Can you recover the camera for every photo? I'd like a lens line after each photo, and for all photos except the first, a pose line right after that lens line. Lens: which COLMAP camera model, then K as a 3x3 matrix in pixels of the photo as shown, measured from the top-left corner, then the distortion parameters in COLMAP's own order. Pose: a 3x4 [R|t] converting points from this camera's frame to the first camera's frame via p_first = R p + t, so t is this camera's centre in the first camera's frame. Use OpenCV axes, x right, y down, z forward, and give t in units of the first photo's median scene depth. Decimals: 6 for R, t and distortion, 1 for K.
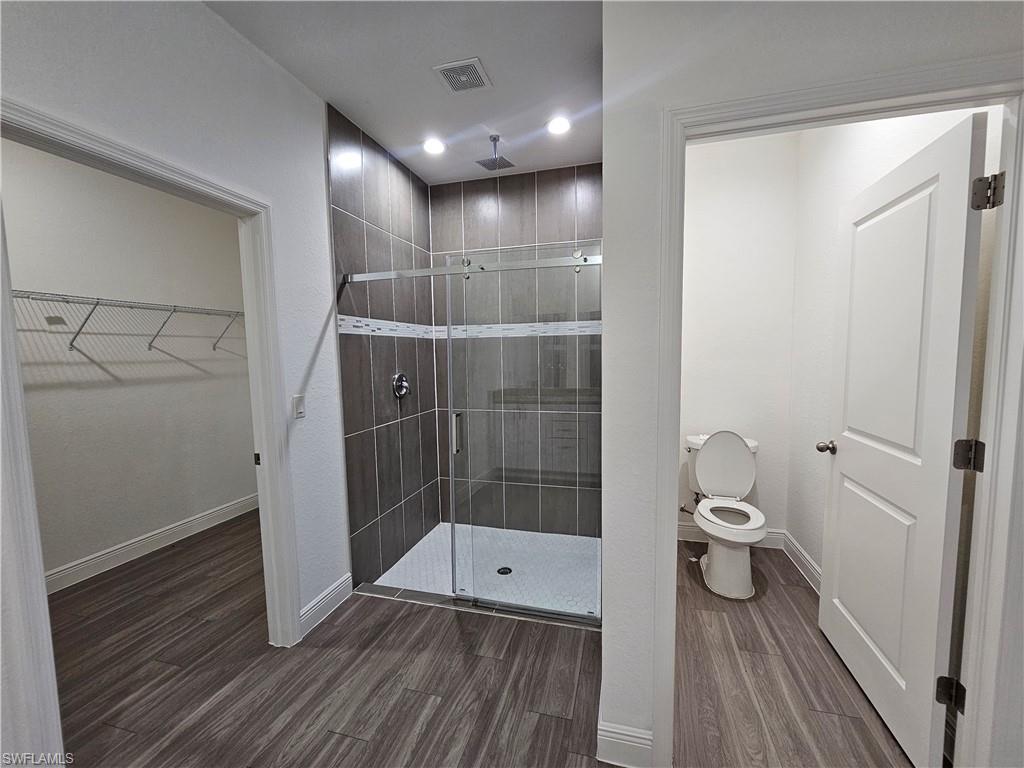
lens RADIAL K [[420.3, 0, 512.8], [0, 420.3, 387.3], [0, 0, 1]] dist [-0.000482, 0.000228]
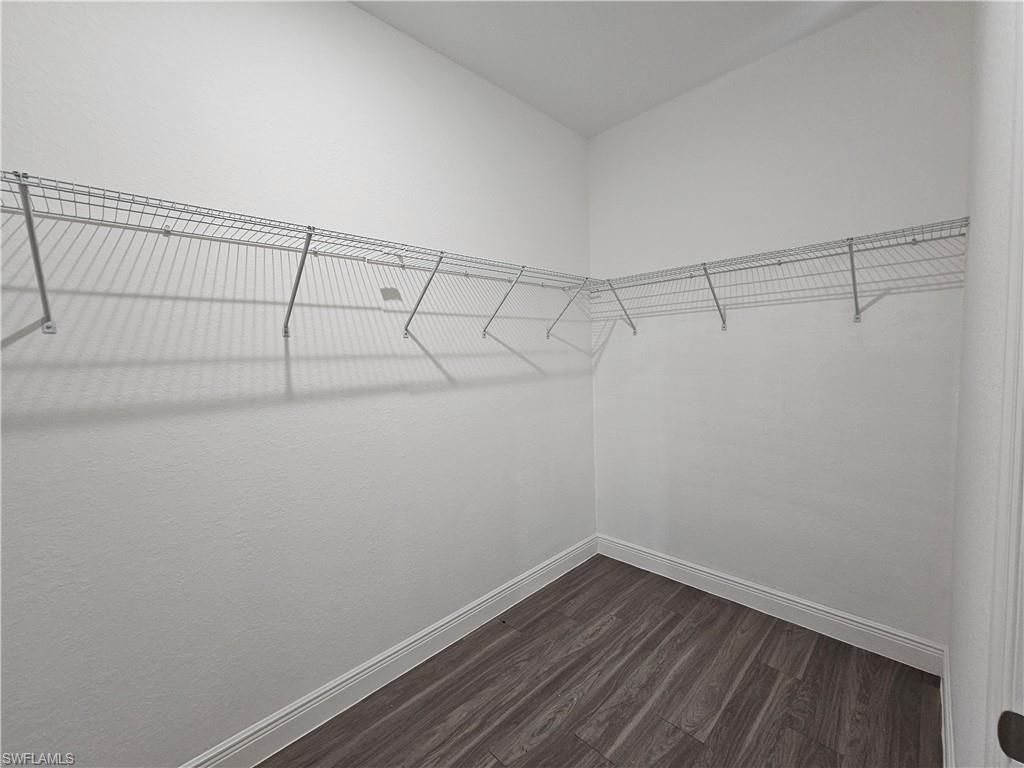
lens RADIAL K [[420.3, 0, 512.8], [0, 420.3, 387.3], [0, 0, 1]] dist [-0.000482, 0.000228]
pose [[0.873539, 0.023818, -0.486172, -0.571610], [-0.021784, 0.999714, 0.009837, -0.017214], [0.486267, 0.001998, 0.873808, 0.492397]]
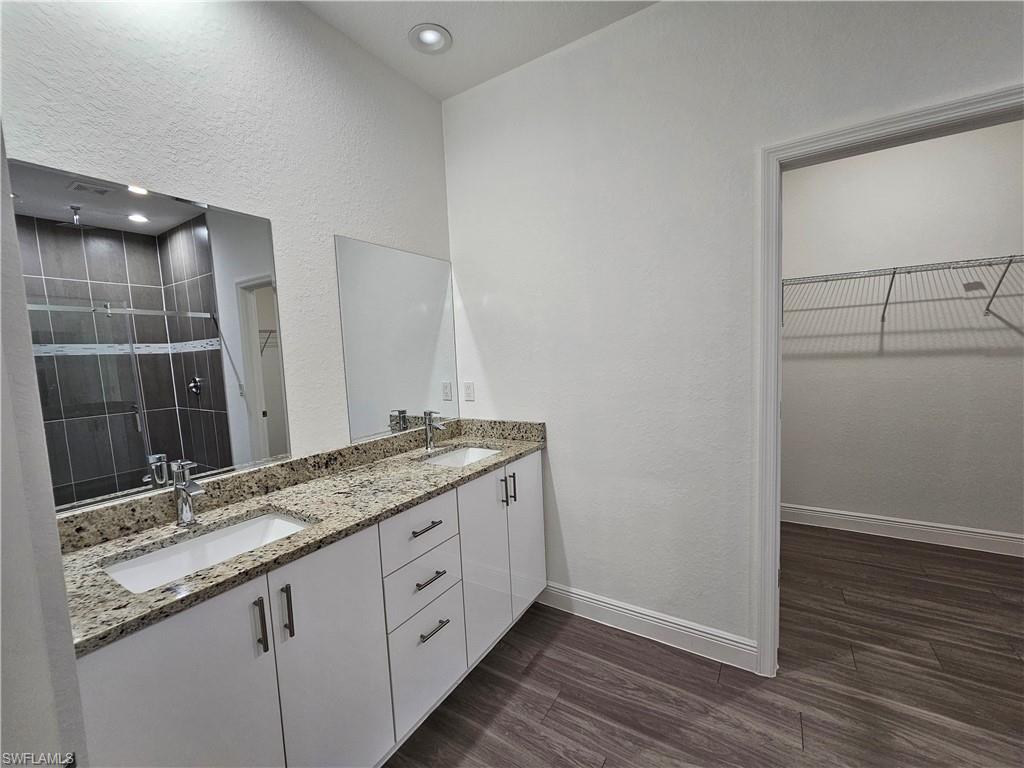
lens RADIAL K [[420.3, 0, 512.8], [0, 420.3, 387.3], [0, 0, 1]] dist [-0.000482, 0.000228]
pose [[-0.298970, 0.108883, -0.948030, 0.207665], [-0.032053, 0.991763, 0.124014, -0.009629], [0.953724, 0.067464, -0.293017, 0.263396]]
